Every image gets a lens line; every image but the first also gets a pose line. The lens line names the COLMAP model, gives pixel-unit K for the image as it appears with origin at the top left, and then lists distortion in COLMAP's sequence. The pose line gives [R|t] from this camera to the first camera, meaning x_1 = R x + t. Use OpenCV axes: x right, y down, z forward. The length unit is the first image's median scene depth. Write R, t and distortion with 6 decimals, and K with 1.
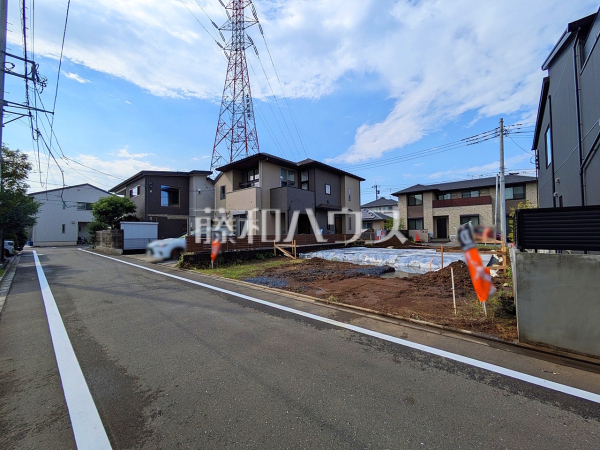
lens RADIAL K [[238.7, 0, 294.3], [0, 238.7, 219.7], [0, 0, 1]] dist [-0.005676, 0.002128]
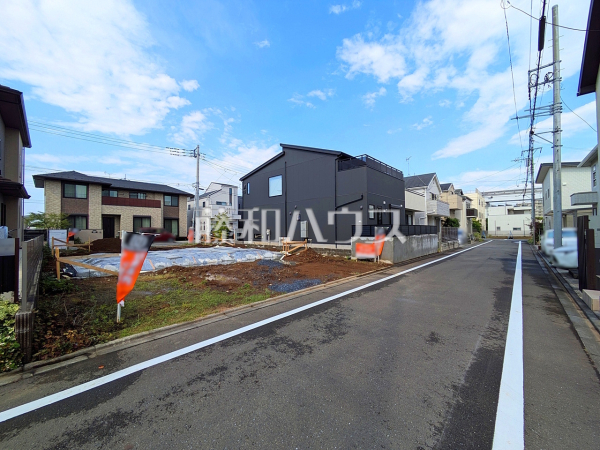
lens RADIAL K [[238.7, 0, 297.7], [0, 238.7, 227.2], [0, 0, 1]] dist [-0.005676, 0.002128]
pose [[0.046122, 0.025310, 0.998615, -0.318629], [-0.050755, 0.998447, -0.022961, 0.021069], [-0.997646, -0.049626, 0.047335, 0.317240]]
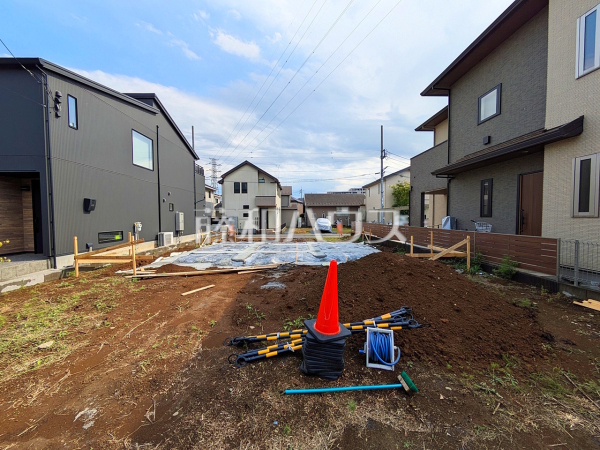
lens RADIAL K [[238.7, 0, 298.1], [0, 238.7, 223.8], [0, 0, 1]] dist [-0.005676, 0.002128]
pose [[-0.741617, 0.032918, -0.670015, 0.578006], [0.048771, 0.998798, -0.004911, 0.038636], [0.669048, -0.036320, -0.742331, 1.026914]]
